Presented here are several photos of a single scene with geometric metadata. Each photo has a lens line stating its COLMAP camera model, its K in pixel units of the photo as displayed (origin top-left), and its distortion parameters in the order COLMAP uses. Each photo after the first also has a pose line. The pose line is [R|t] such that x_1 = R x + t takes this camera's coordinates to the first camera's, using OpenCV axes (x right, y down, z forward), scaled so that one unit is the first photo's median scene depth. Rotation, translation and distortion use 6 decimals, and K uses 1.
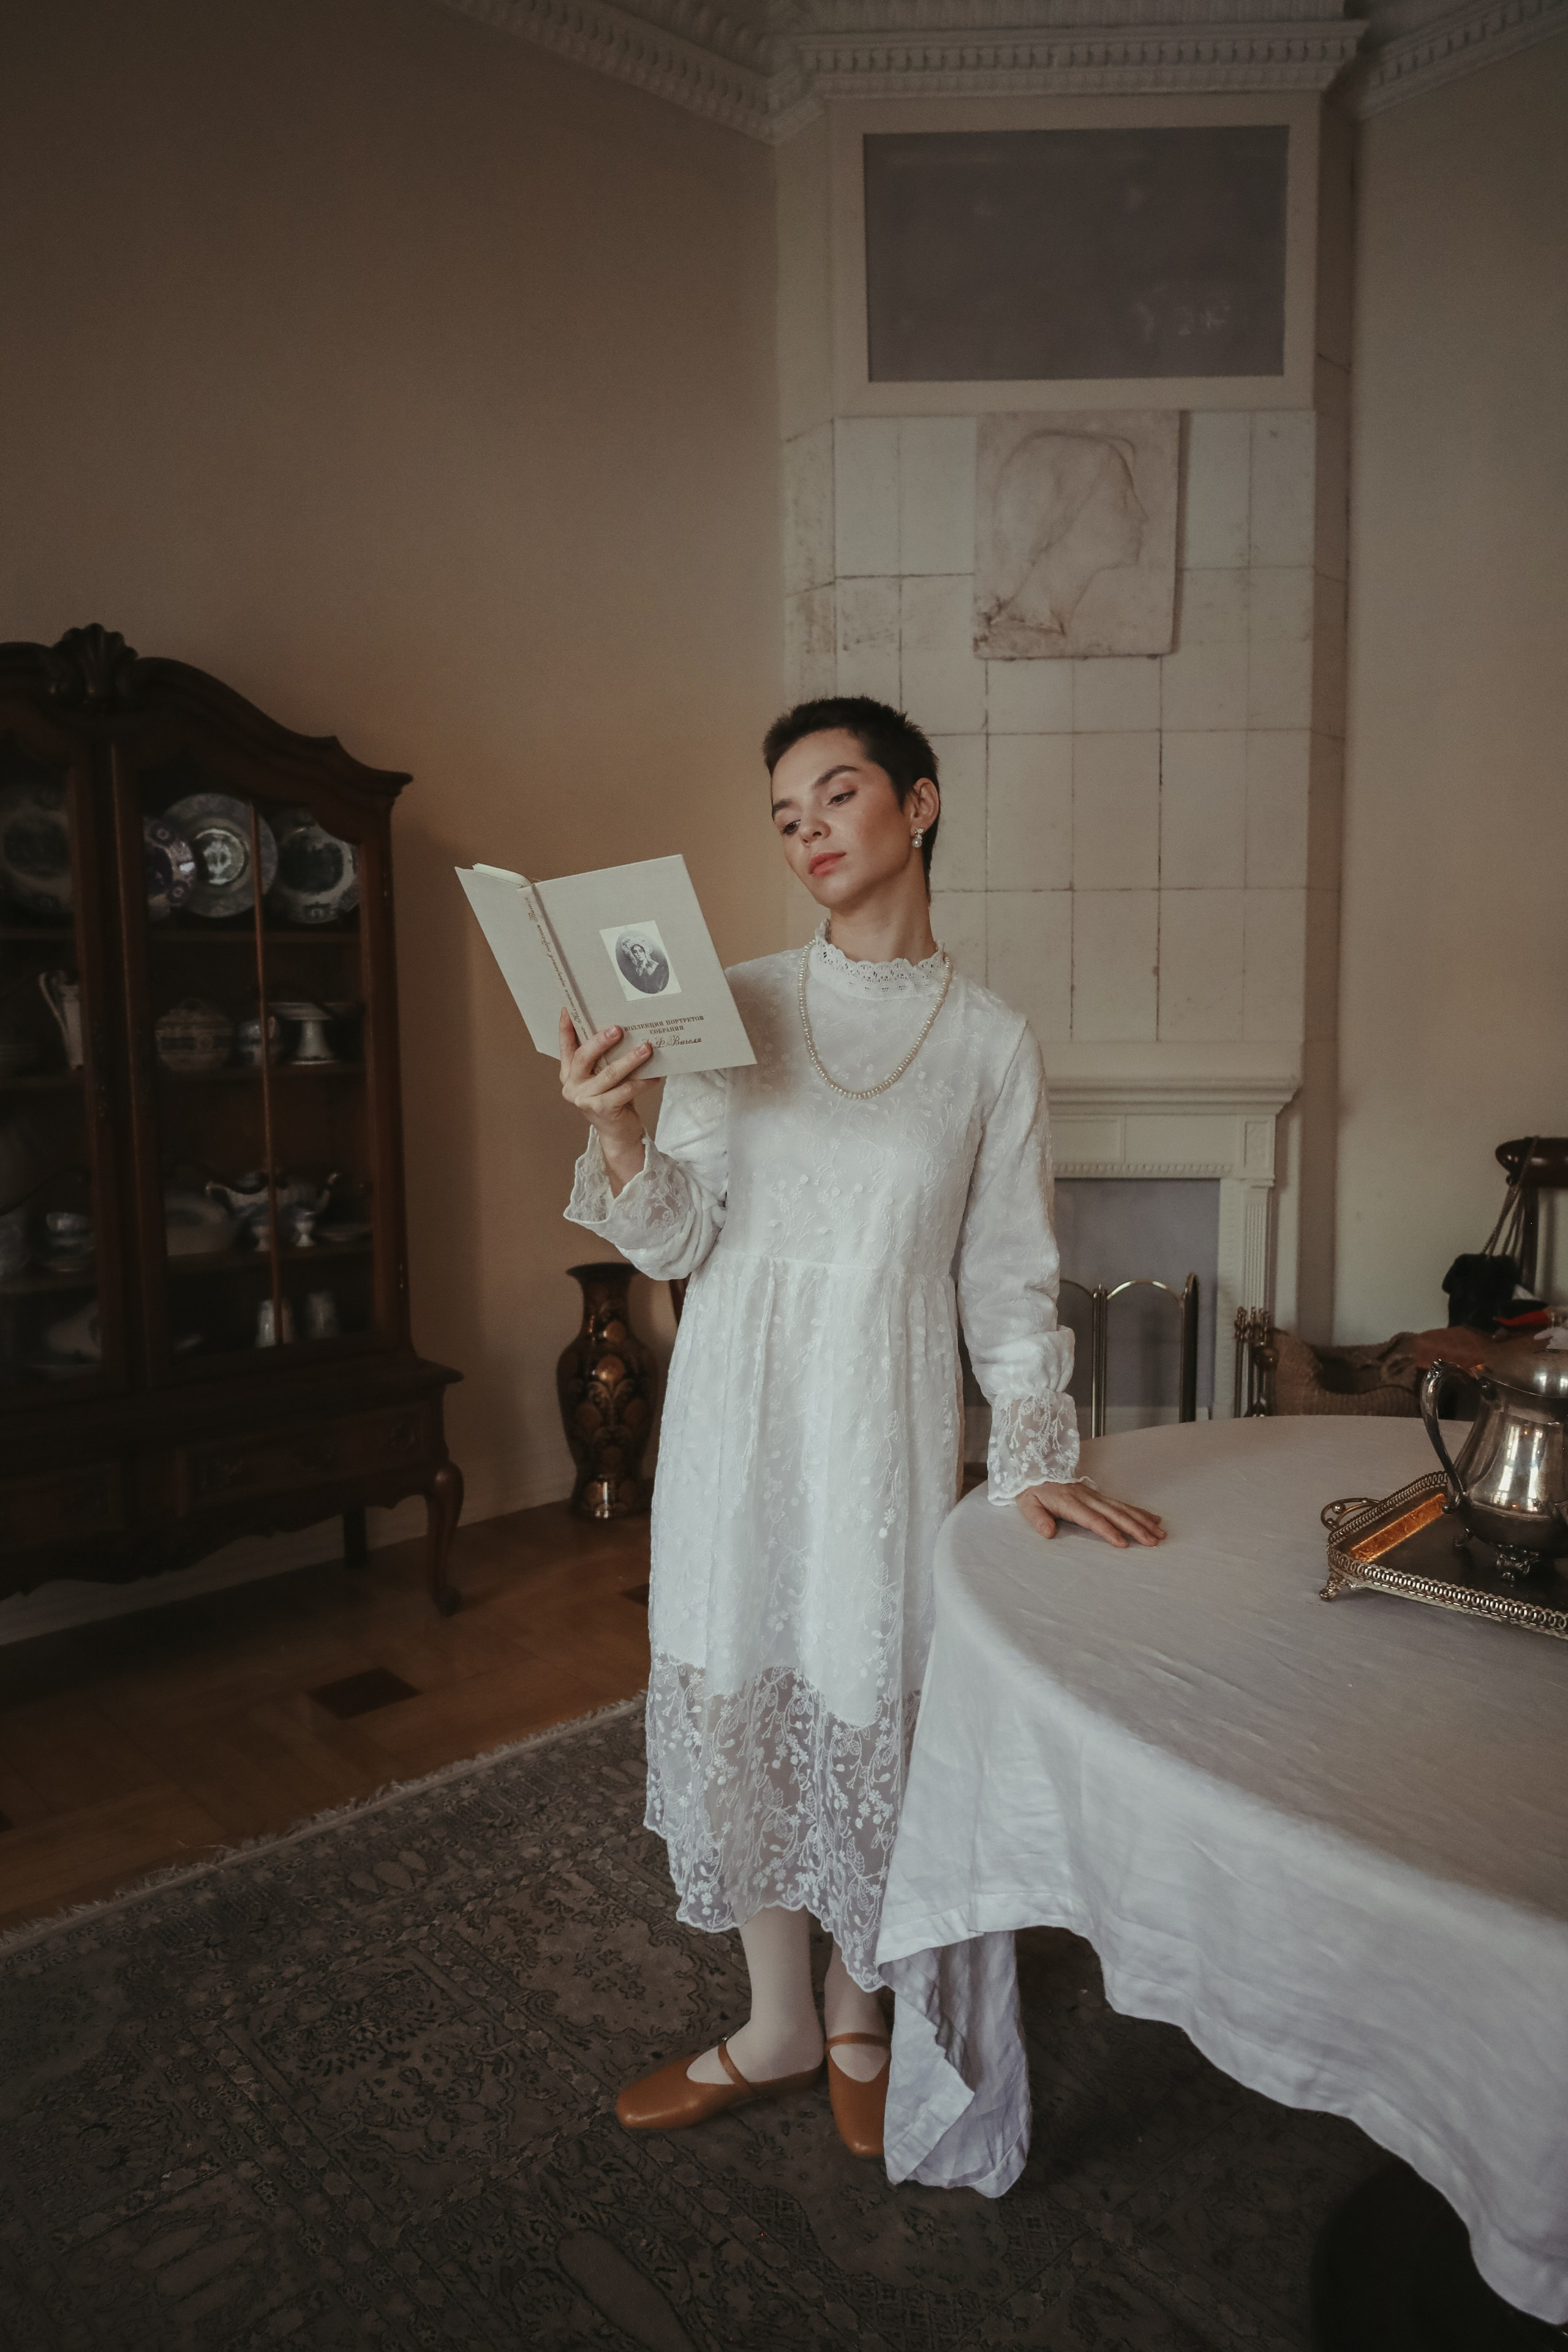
lens RADIAL K [[1652.9, 0, 784.0], [0, 1652.9, 1176.0], [0, 0, 1]] dist [0.000171, -0.000406]
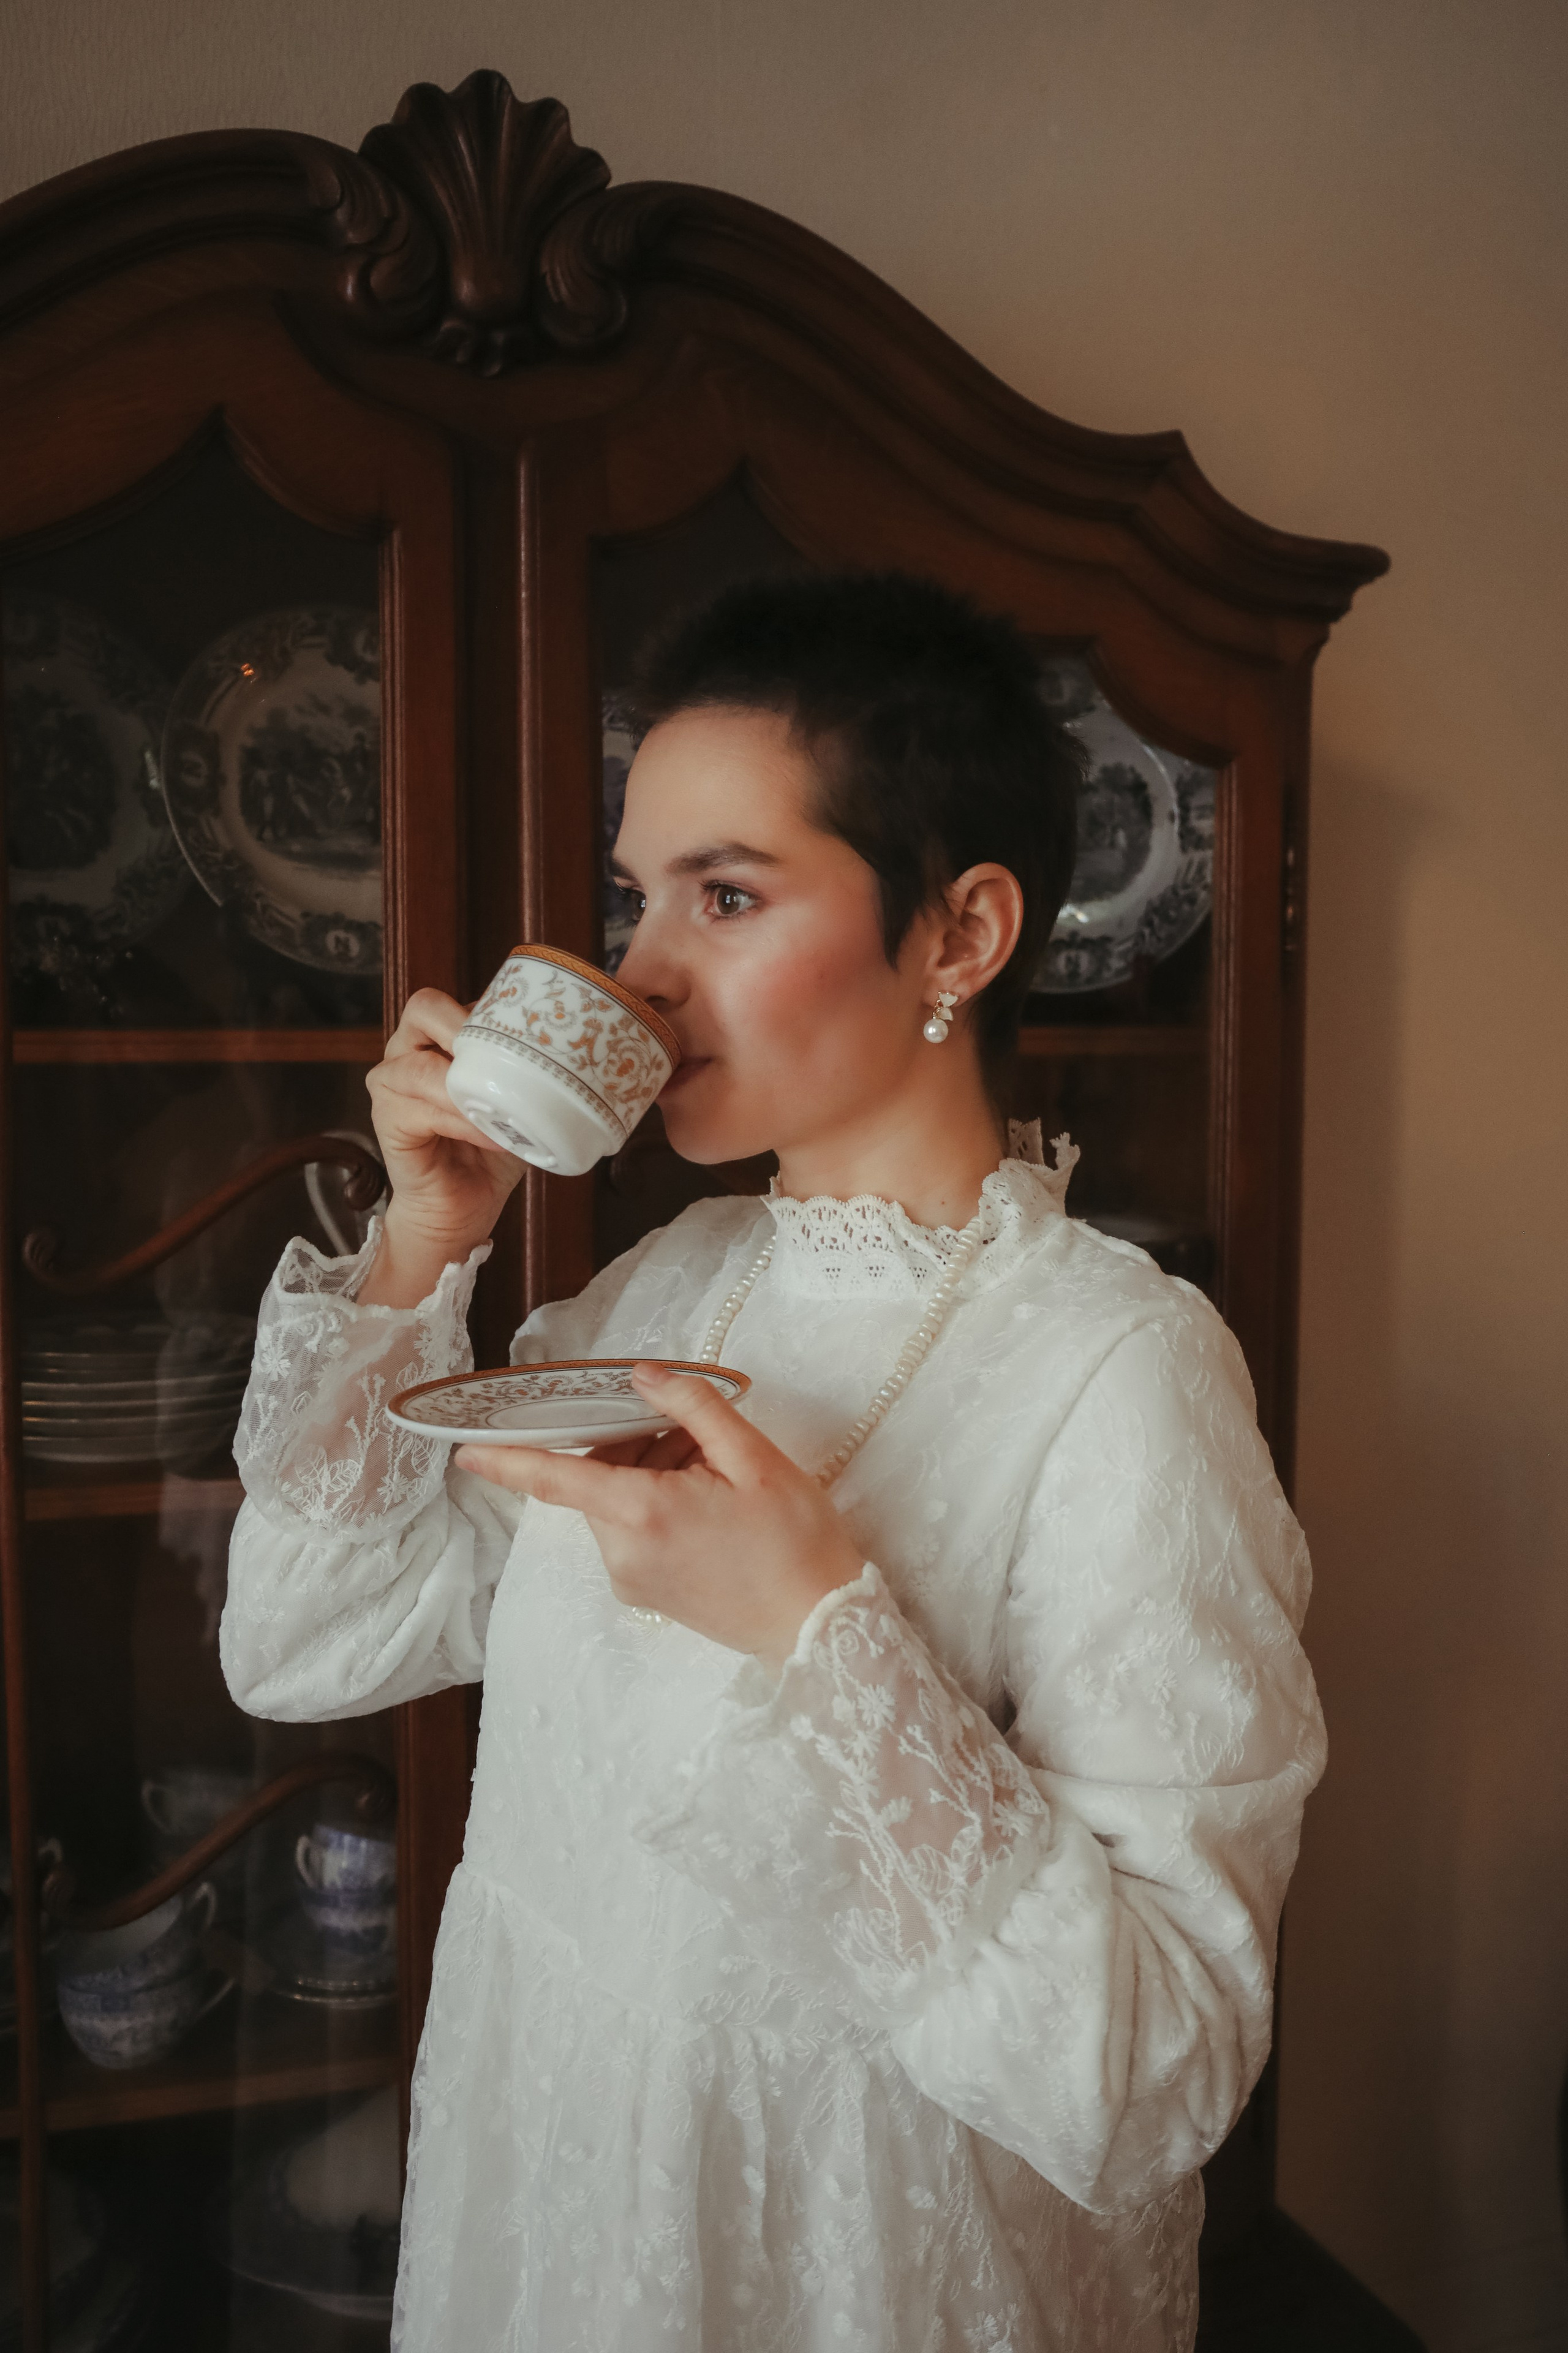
lens RADIAL K [[2309.7, 0, 784.0], [0, 2309.7, 1176.5], [0, 0, 1]] dist [-0.006093, 0.000638]
pose [[0.946622, 0.040679, -0.319770, -0.180082], [-0.049890, 0.998541, -0.020664, -0.099688], [0.318463, 0.035514, 0.947270, 0.512258]]
